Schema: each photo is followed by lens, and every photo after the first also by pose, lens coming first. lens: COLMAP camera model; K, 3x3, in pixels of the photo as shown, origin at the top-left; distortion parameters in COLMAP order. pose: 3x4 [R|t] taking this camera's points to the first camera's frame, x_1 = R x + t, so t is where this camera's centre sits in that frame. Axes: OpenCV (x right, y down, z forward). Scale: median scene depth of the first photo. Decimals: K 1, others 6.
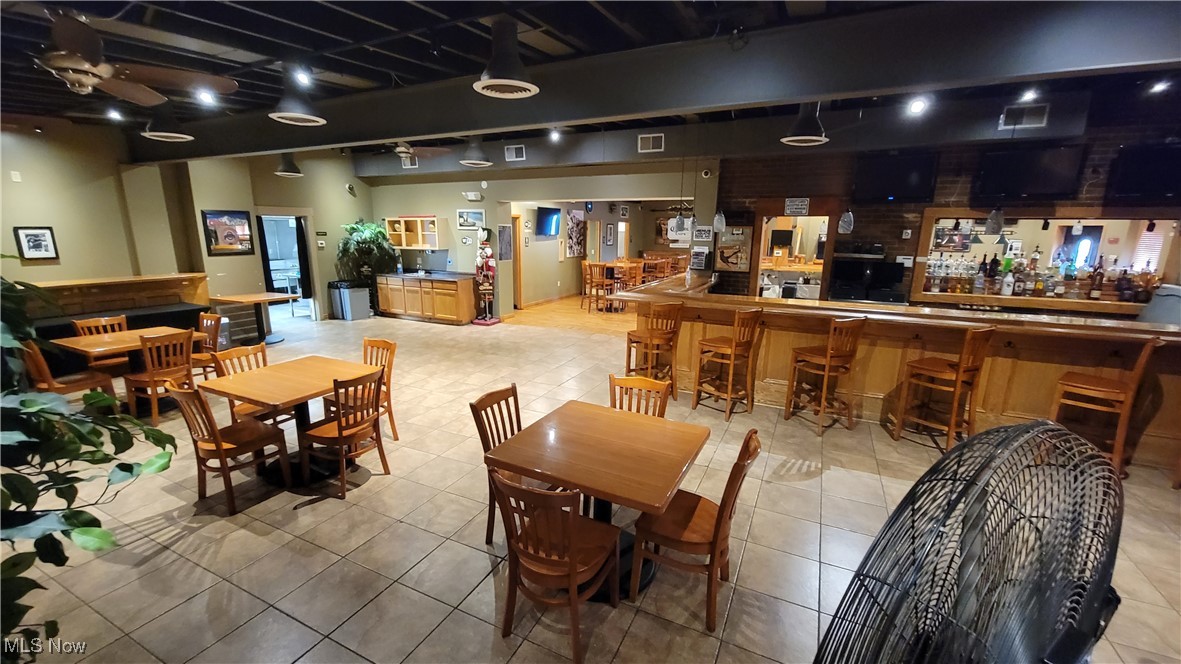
lens RADIAL K [[479.6, 0, 582.3], [0, 479.6, 340.9], [0, 0, 1]] dist [-0.004041, 0.000375]
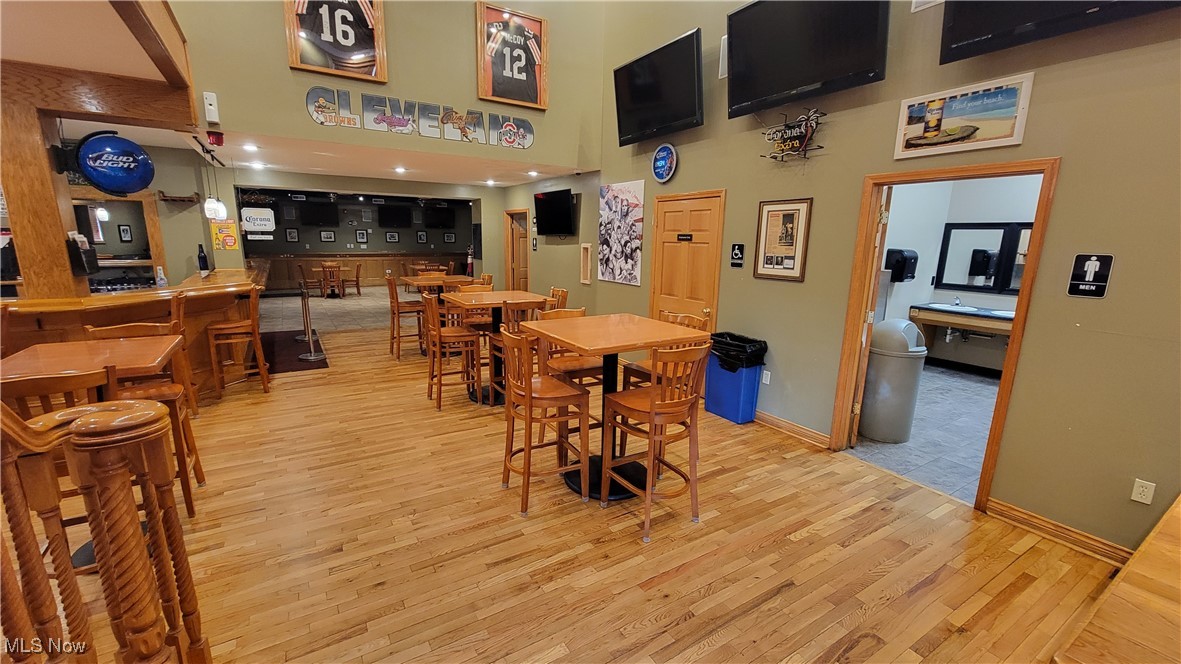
lens RADIAL K [[479.6, 0, 582.3], [0, 479.6, 340.9], [0, 0, 1]] dist [-0.004041, 0.000375]
pose [[-0.536594, 0.156470, -0.829207, 0.713666], [-0.214497, 0.925090, 0.313368, -0.465407], [0.816124, 0.346014, -0.462835, 2.141495]]
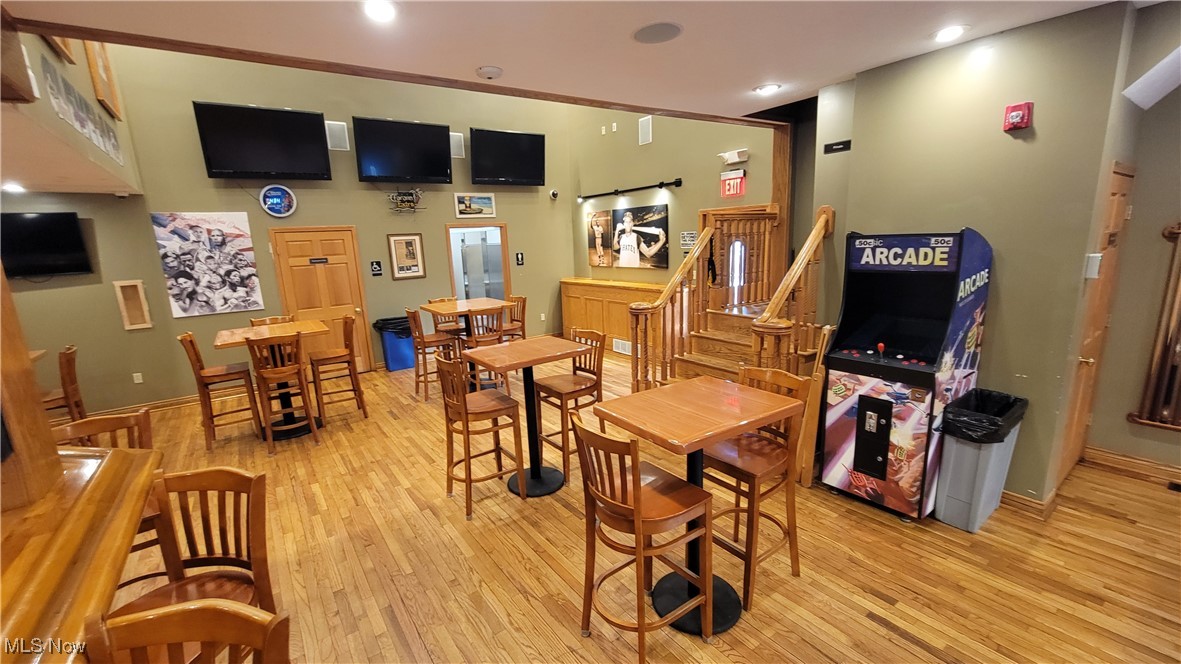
lens RADIAL K [[479.6, 0, 582.3], [0, 479.6, 340.9], [0, 0, 1]] dist [-0.004041, 0.000375]
pose [[0.880000, 0.053274, -0.471976, 0.897202], [-0.056179, 0.998389, 0.007947, -0.305474], [0.471639, 0.019522, 0.881576, 1.345667]]
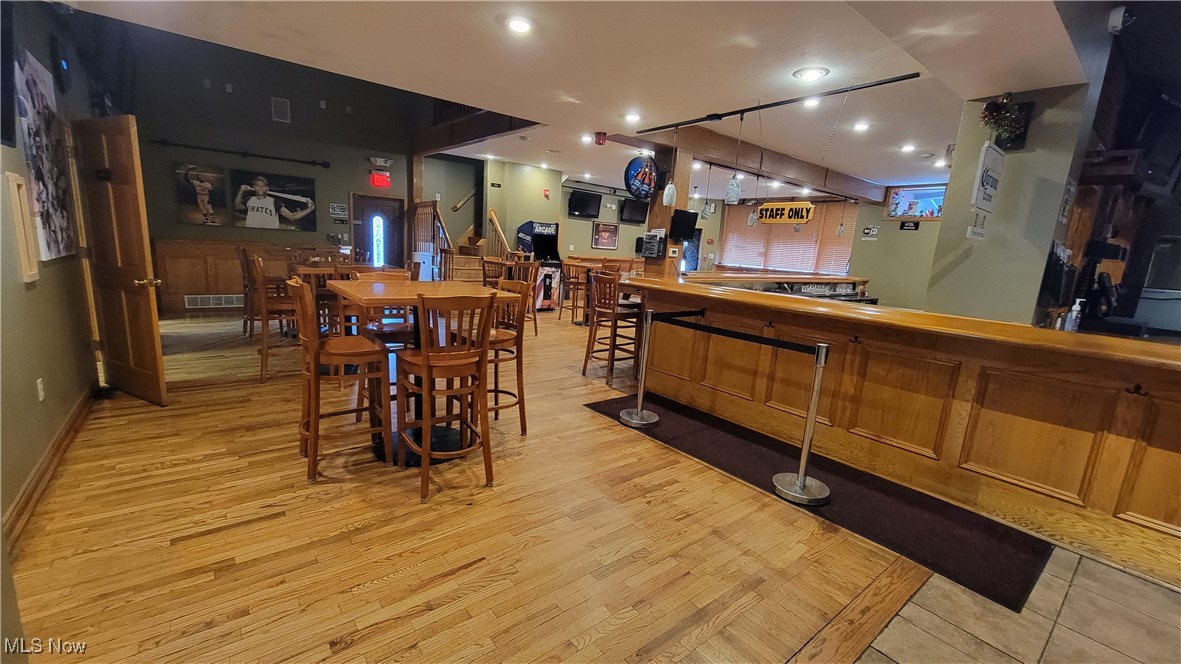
lens RADIAL K [[479.6, 0, 582.3], [0, 479.6, 340.9], [0, 0, 1]] dist [-0.004041, 0.000375]
pose [[0.430402, -0.161012, 0.888160, -0.217470], [0.147329, 0.983298, 0.106864, -0.214628], [-0.890532, 0.084857, 0.446935, 1.169630]]
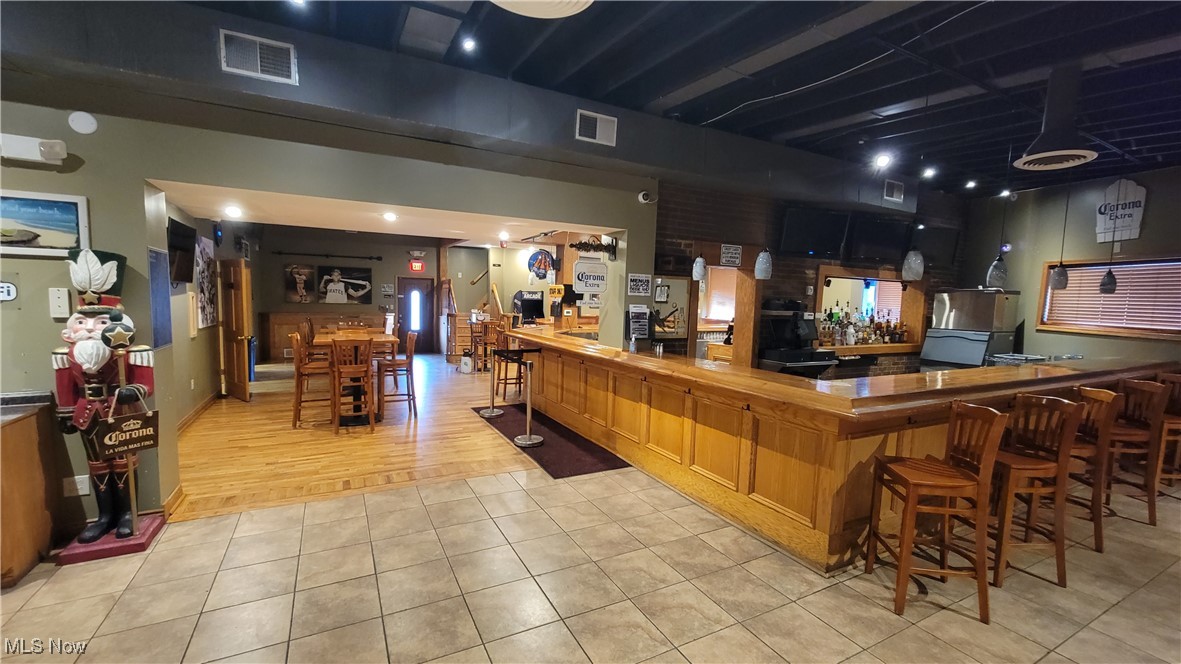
lens RADIAL K [[479.6, 0, 582.3], [0, 479.6, 340.9], [0, 0, 1]] dist [-0.004041, 0.000375]
pose [[0.593570, -0.066104, 0.802063, -0.332539], [0.161927, 0.986049, -0.038567, -0.135823], [-0.788324, 0.152768, 0.595993, 0.682897]]
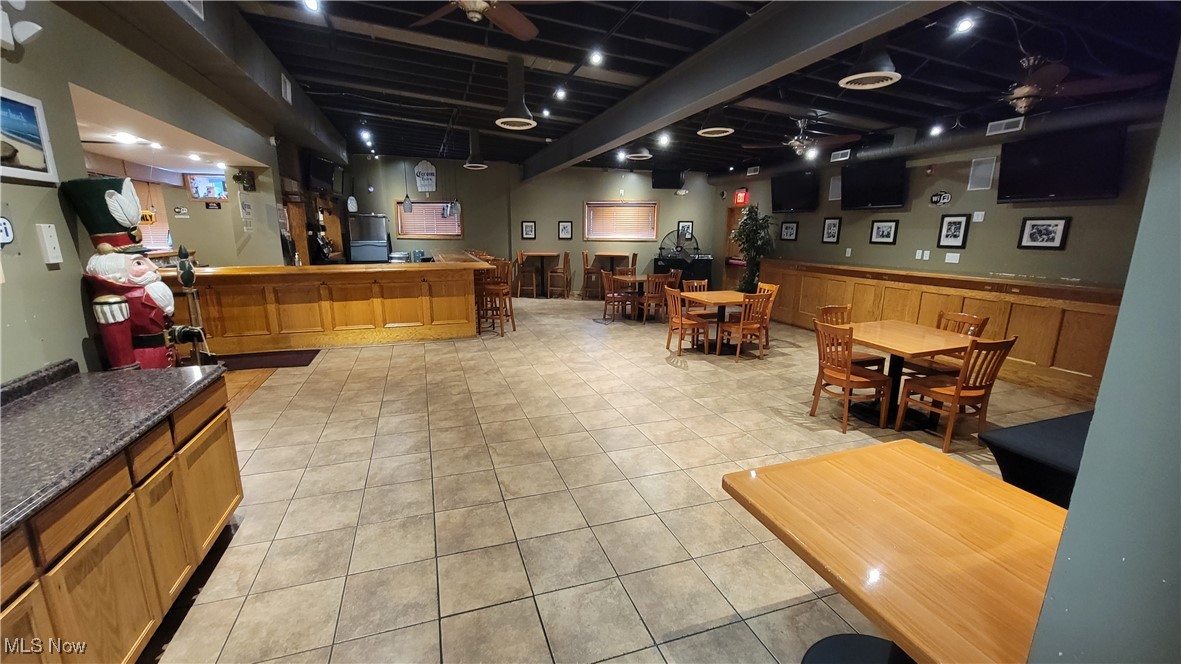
lens RADIAL K [[479.6, 0, 582.3], [0, 479.6, 340.9], [0, 0, 1]] dist [-0.004041, 0.000375]
pose [[-0.702857, -0.173029, 0.689966, -0.728827], [0.151143, 0.911489, 0.382549, -0.261998], [-0.695089, 0.373160, -0.614494, 1.234245]]
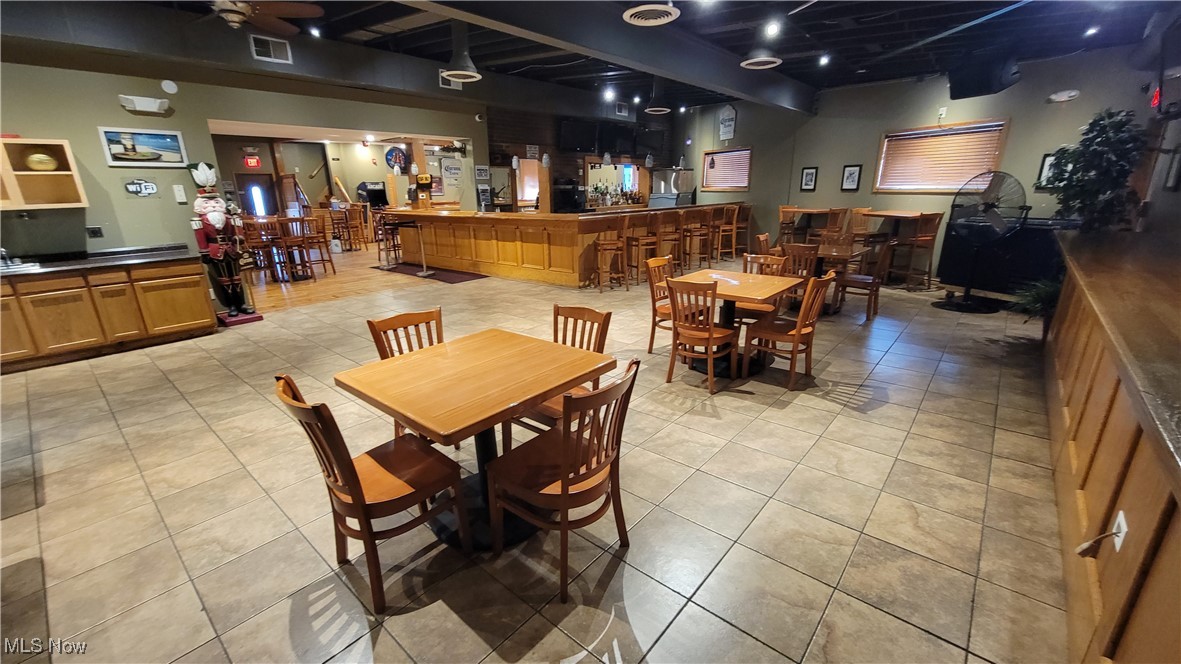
lens RADIAL K [[479.6, 0, 582.3], [0, 479.6, 340.9], [0, 0, 1]] dist [-0.004041, 0.000375]
pose [[0.257261, -0.308281, 0.915849, -0.851985], [0.238895, 0.938620, 0.248841, -0.076007], [-0.936347, 0.154775, 0.315117, 0.485555]]
